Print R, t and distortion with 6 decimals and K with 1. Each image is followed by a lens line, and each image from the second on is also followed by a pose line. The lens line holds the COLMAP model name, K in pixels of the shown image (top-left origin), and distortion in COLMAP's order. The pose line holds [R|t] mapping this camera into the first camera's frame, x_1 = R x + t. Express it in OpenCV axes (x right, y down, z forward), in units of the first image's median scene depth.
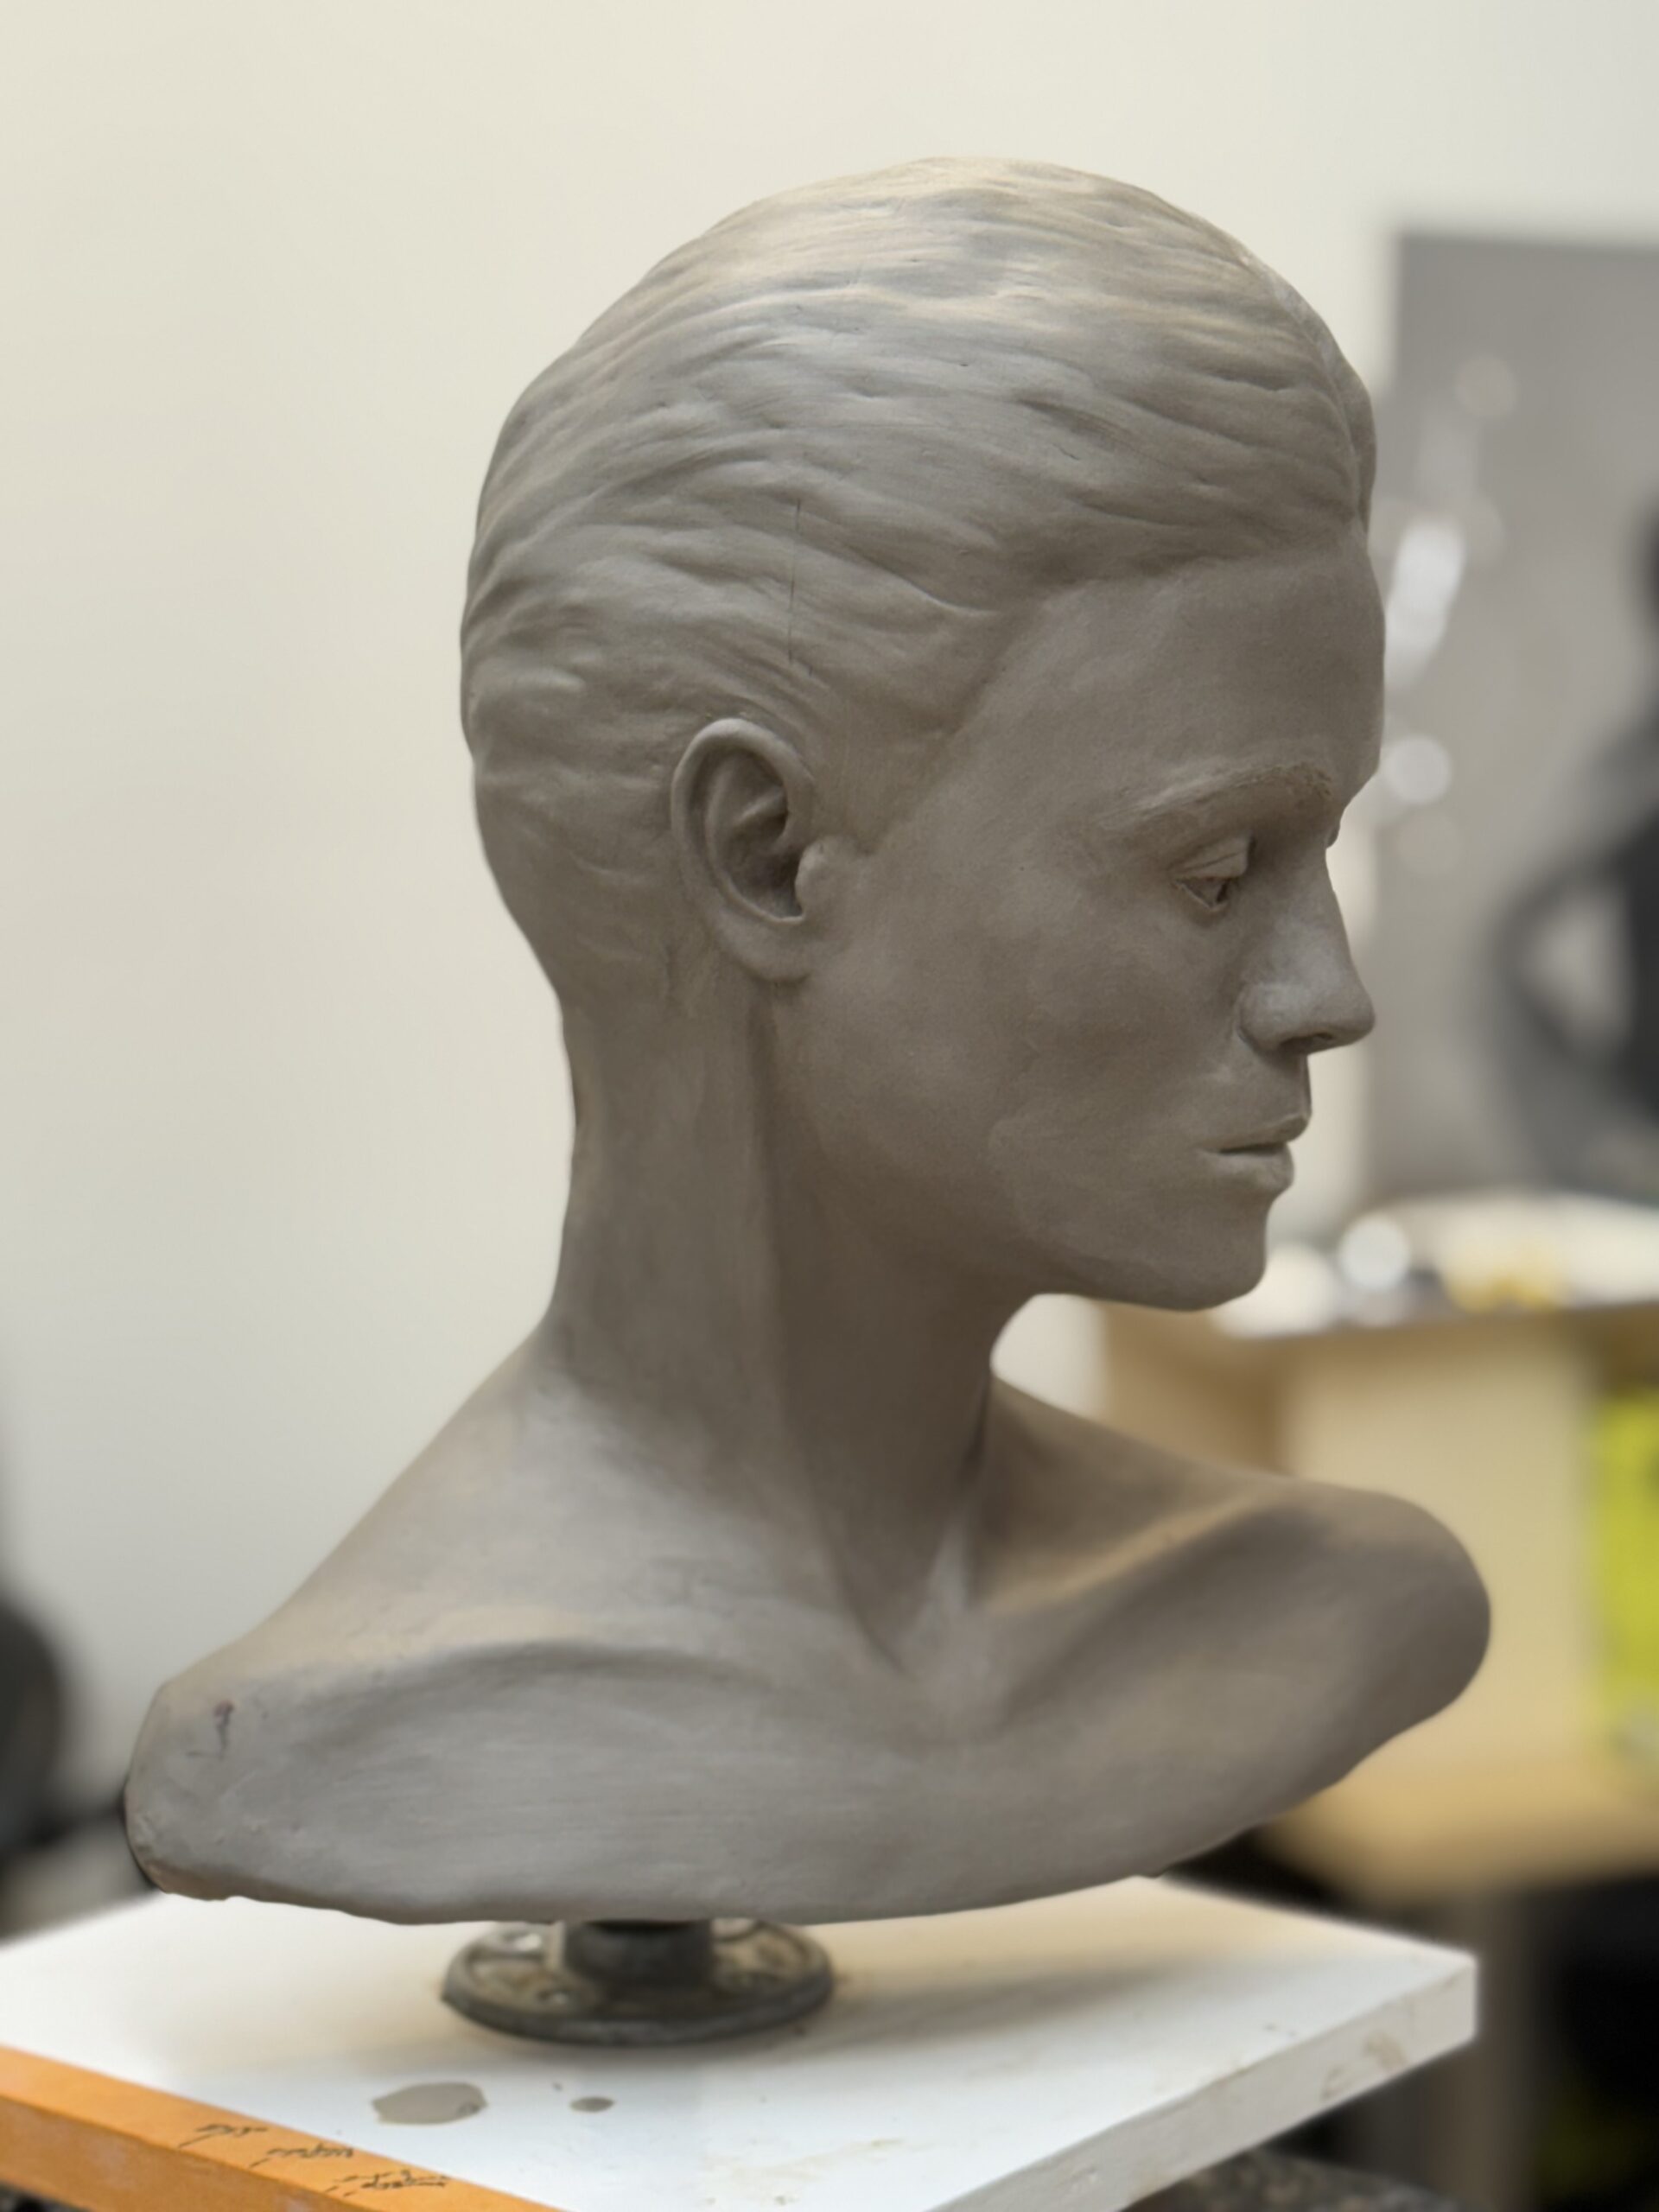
lens RADIAL K [[4762.0, 0, 830.3], [0, 4762.0, 1102.3], [0, 0, 1]] dist [0.156972, 0.000000]
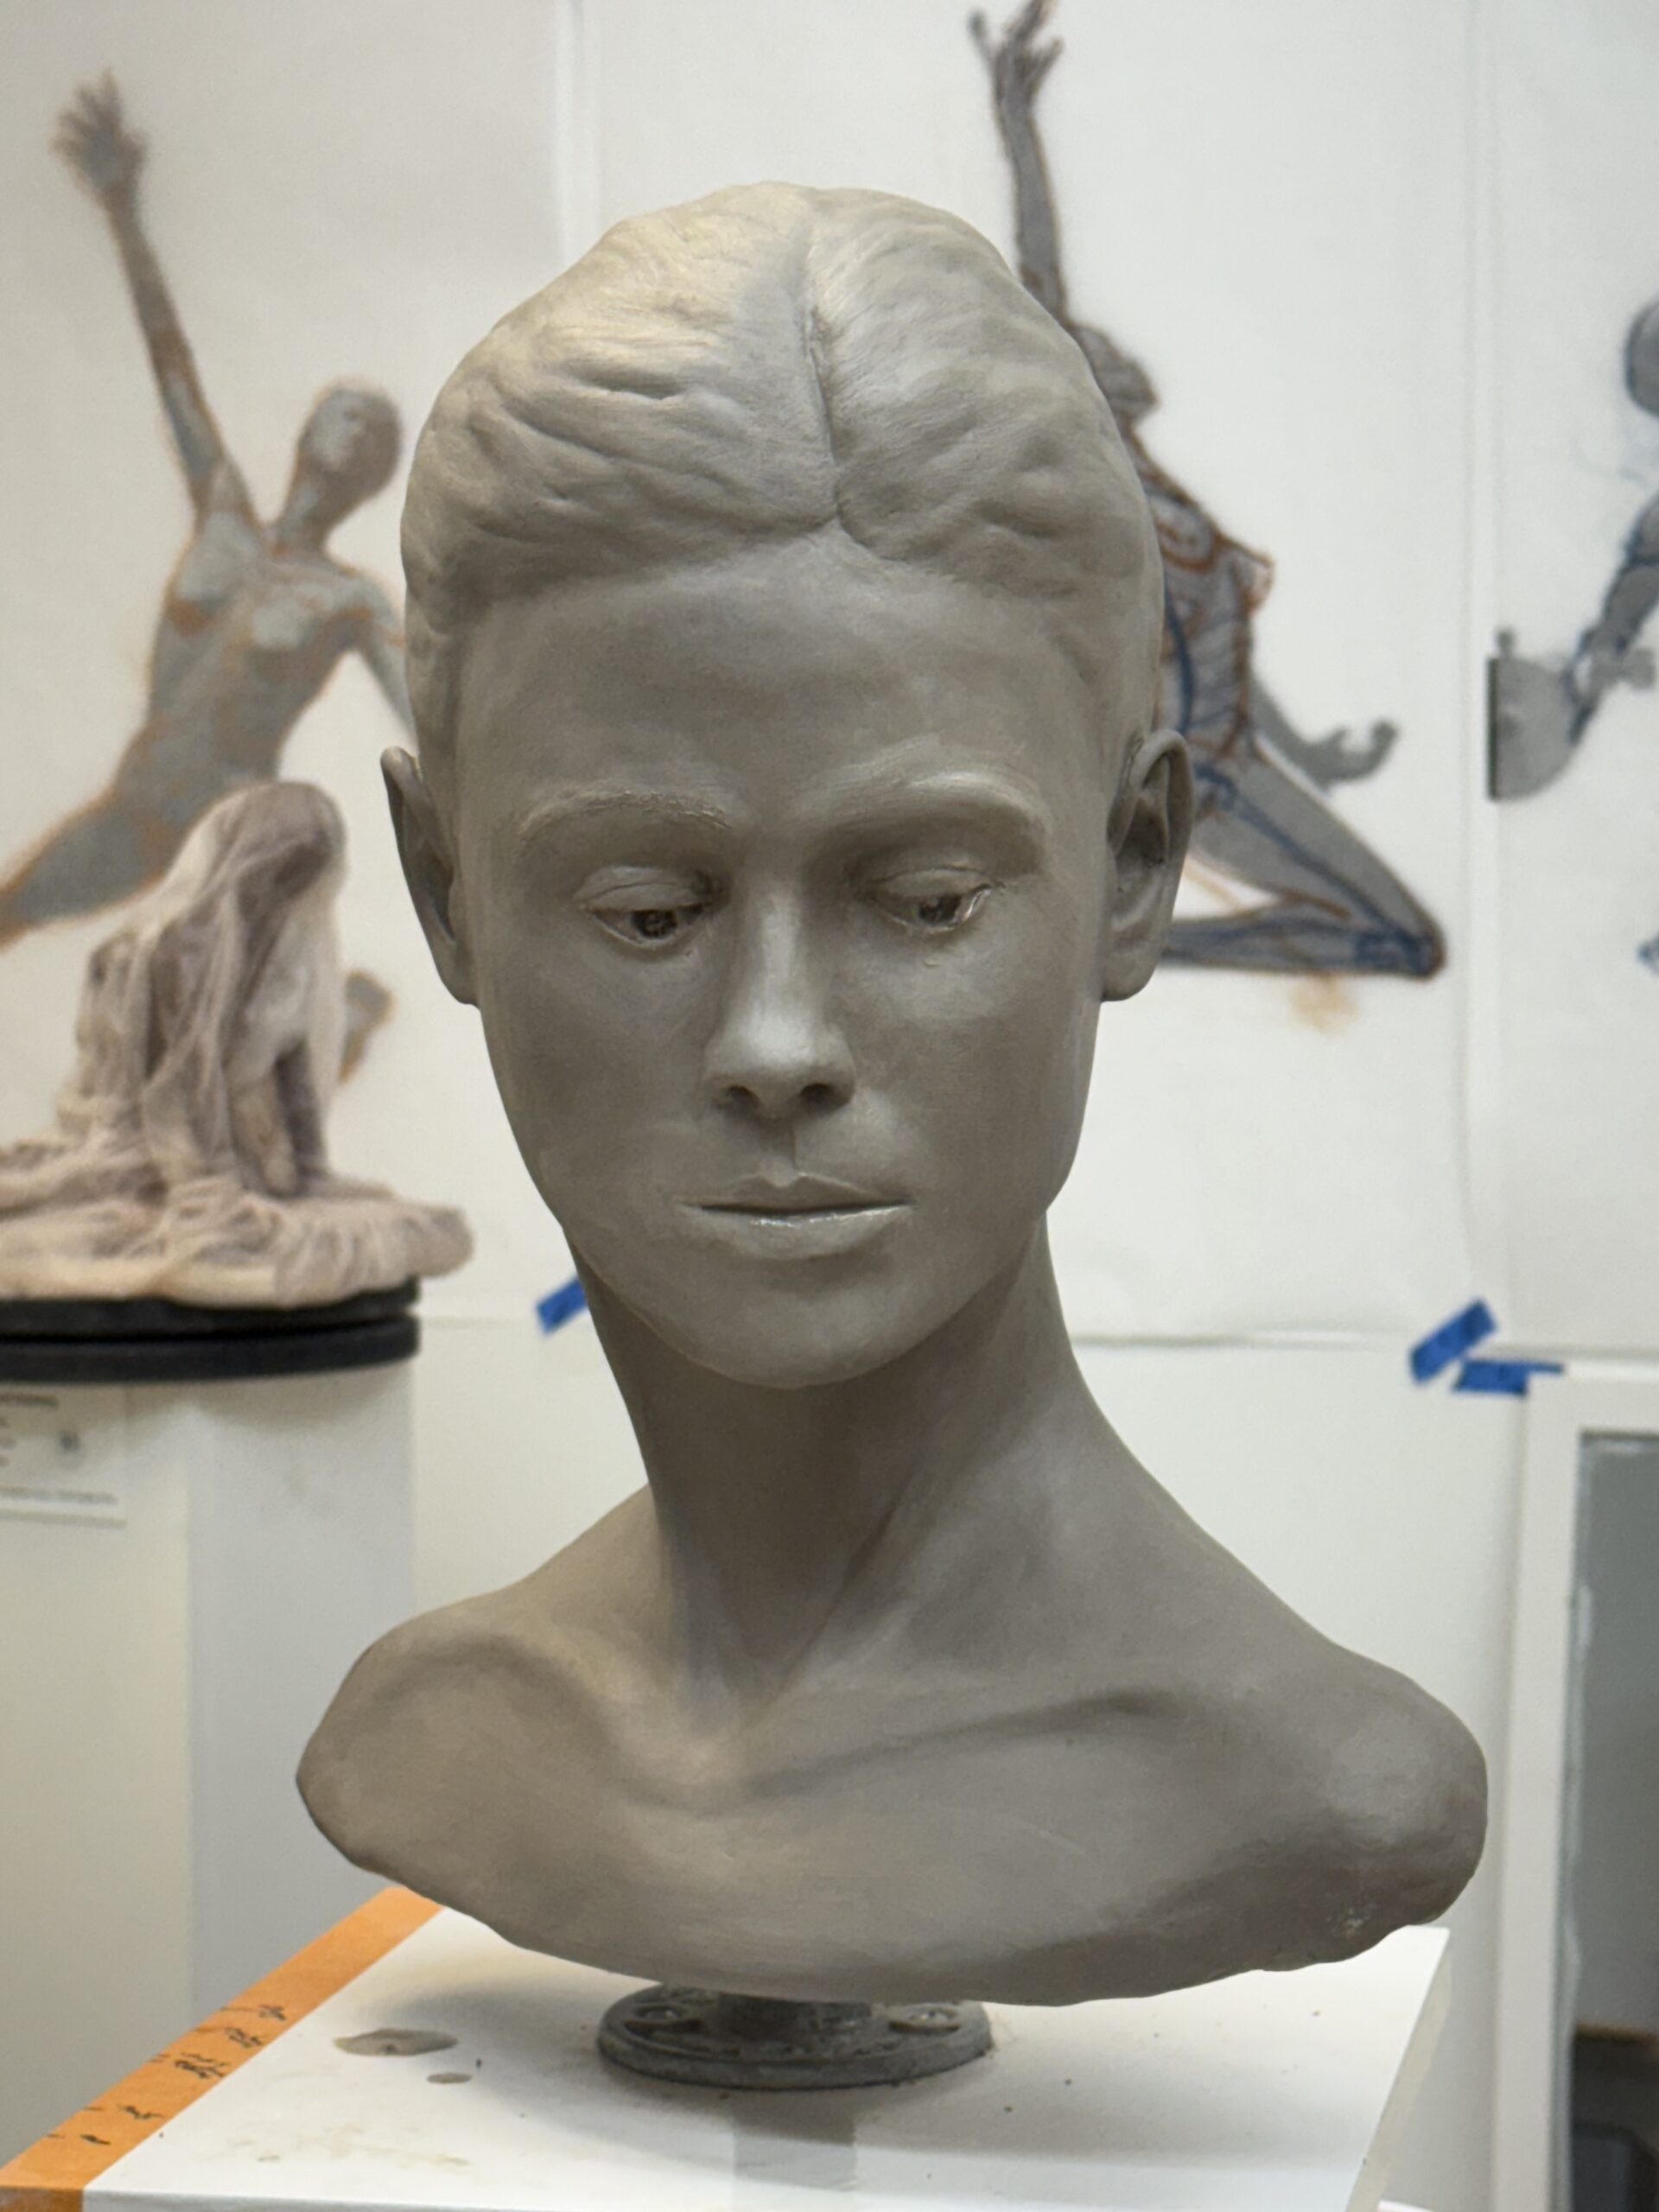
lens RADIAL K [[4846.5, 0, 837.3], [0, 4846.5, 1124.7], [0, 0, 1]] dist [0.173250, 0.000000]
pose [[0.457742, 0.058318, -0.887170, 0.982090], [-0.106676, 0.994240, 0.010316, -0.019155], [0.882662, 0.089918, 0.461327, 0.602469]]
